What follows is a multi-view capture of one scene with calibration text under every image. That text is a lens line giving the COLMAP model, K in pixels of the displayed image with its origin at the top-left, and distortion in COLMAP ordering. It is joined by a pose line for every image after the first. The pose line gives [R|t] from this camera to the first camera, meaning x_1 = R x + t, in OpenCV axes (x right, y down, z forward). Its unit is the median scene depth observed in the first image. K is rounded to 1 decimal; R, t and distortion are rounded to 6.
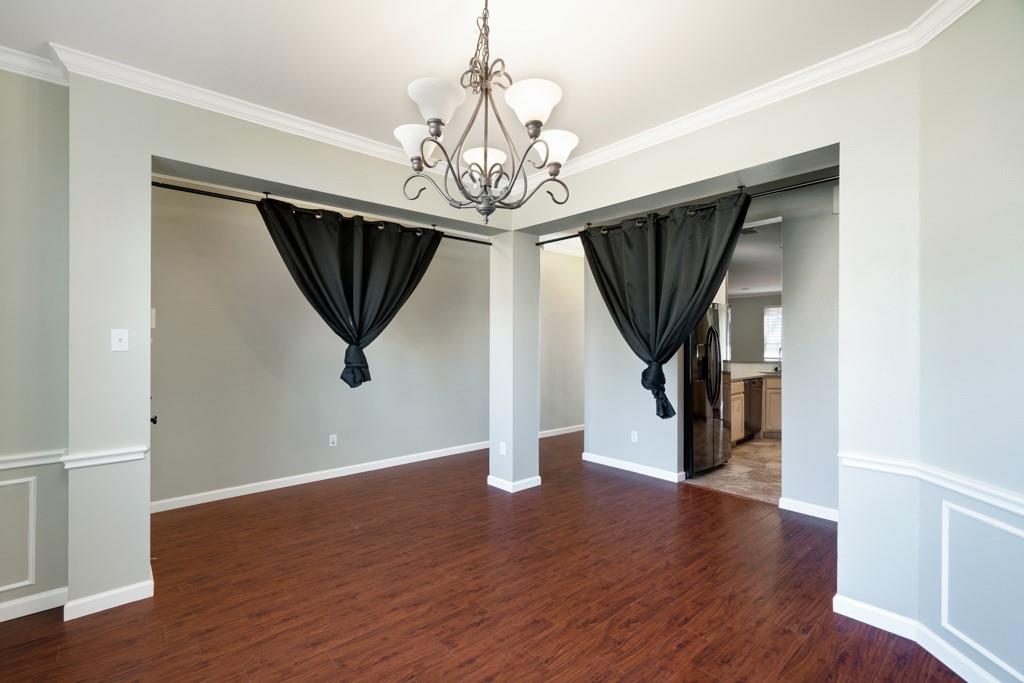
lens RADIAL K [[470.5, 0, 512.4], [0, 470.5, 341.4], [0, 0, 1]] dist [-0.038831, -0.000058]
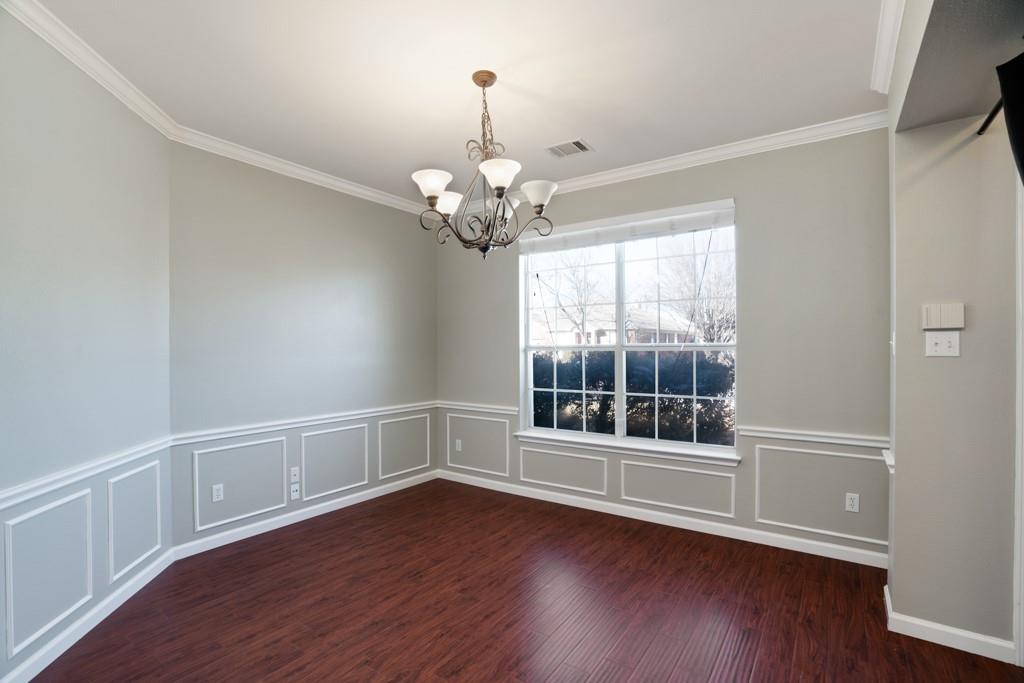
lens RADIAL K [[470.5, 0, 511.4], [0, 470.5, 344.4], [0, 0, 1]] dist [-0.038831, -0.000058]
pose [[-0.971779, 0.003677, -0.235866, 0.164268], [0.004466, 0.999986, -0.002809, -0.002692], [0.235853, -0.003783, -0.971781, 2.031379]]
